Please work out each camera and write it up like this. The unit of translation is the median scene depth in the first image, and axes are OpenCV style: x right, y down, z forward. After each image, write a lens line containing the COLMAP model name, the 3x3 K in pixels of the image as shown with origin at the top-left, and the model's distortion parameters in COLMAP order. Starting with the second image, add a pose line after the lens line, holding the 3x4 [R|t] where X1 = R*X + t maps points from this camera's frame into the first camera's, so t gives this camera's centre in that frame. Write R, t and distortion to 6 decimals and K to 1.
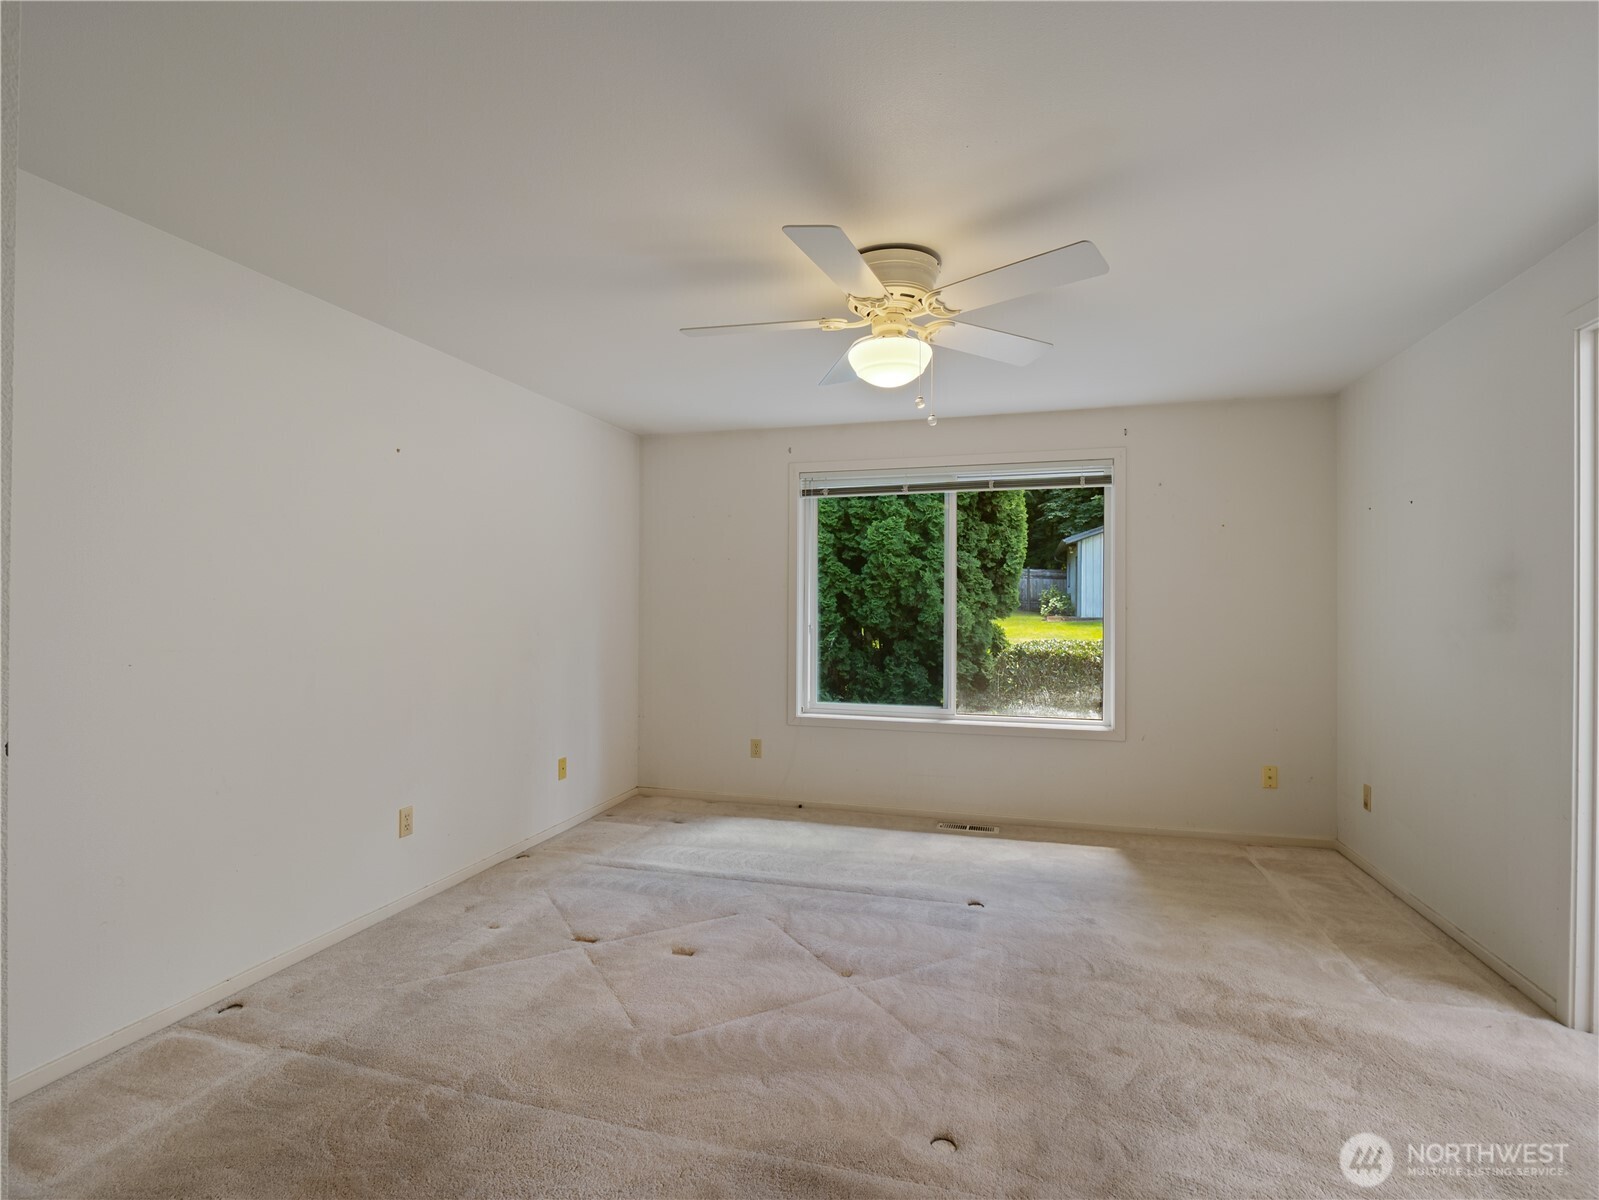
lens RADIAL K [[779.4, 0, 797.1], [0, 779.4, 604.2], [0, 0, 1]] dist [-0.012509, -0.003065]
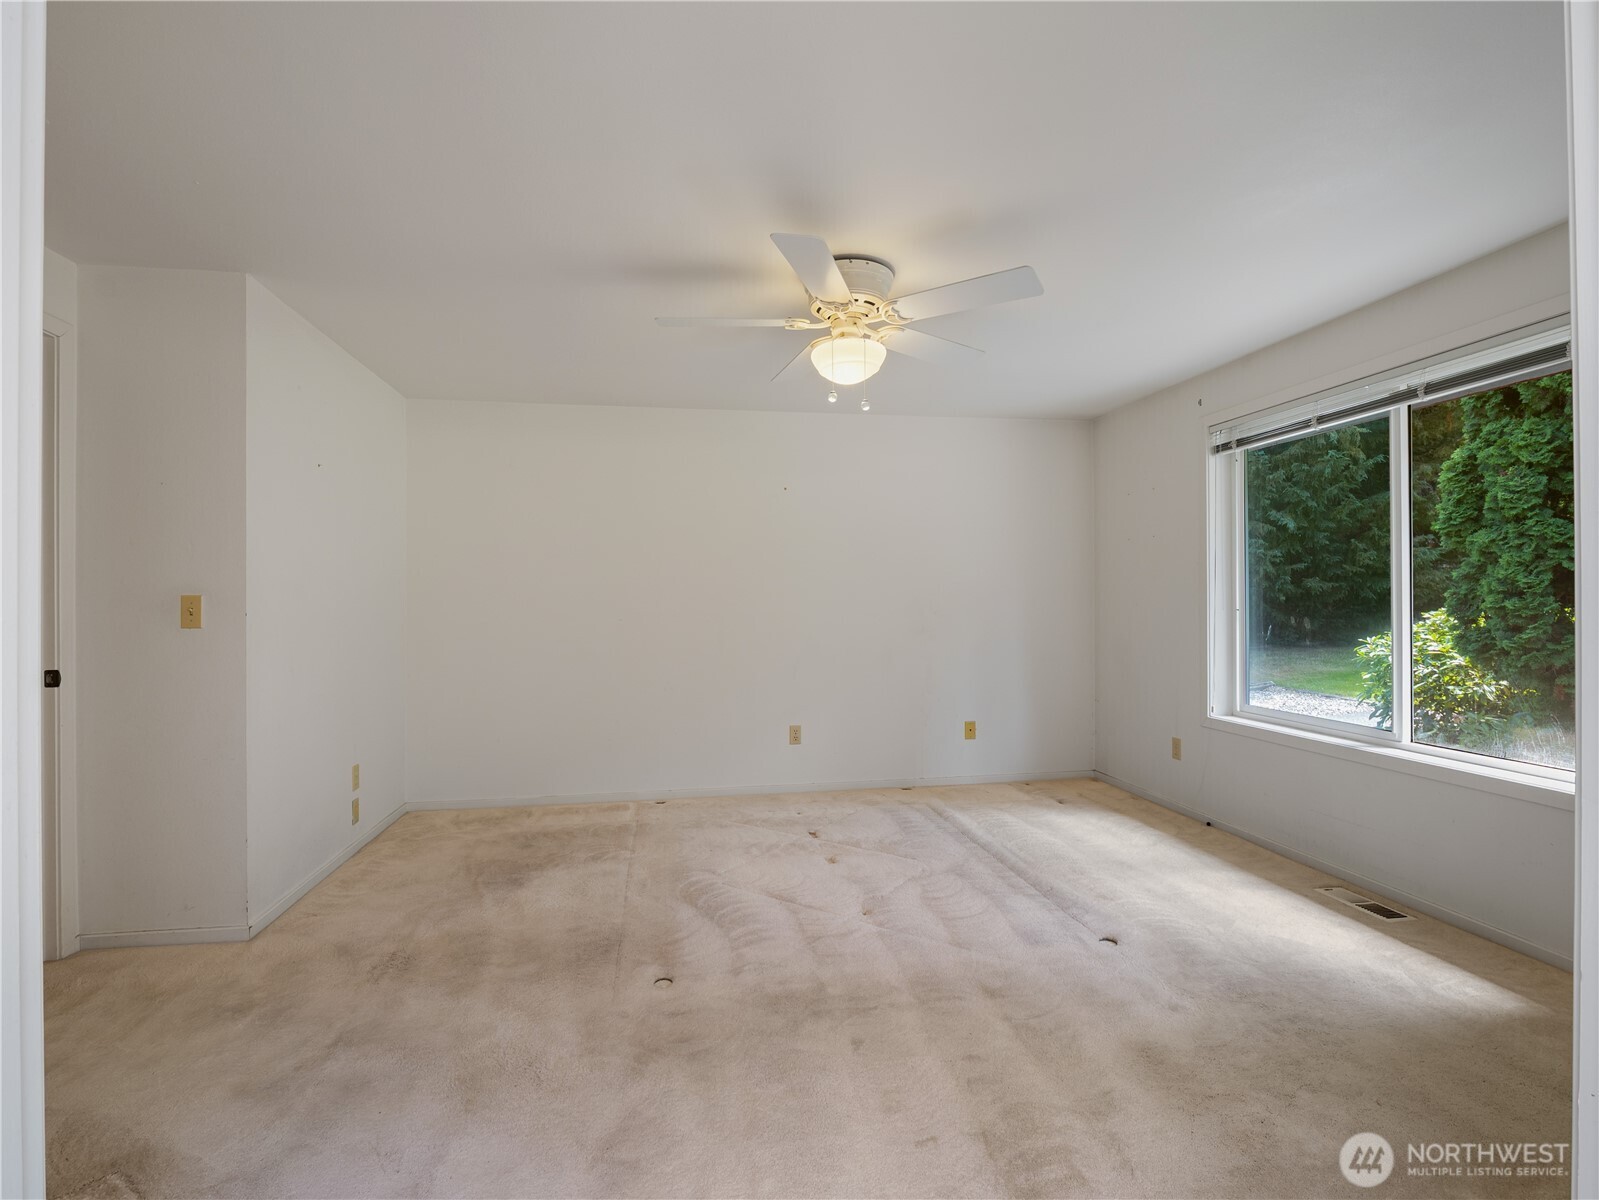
lens RADIAL K [[779.4, 0, 798.2], [0, 779.4, 602.9], [0, 0, 1]] dist [-0.012509, -0.003065]
pose [[0.431083, -0.005288, -0.902297, 0.815369], [0.006324, 0.999976, -0.002839, 0.031075], [0.902290, -0.004483, 0.431106, 0.351041]]
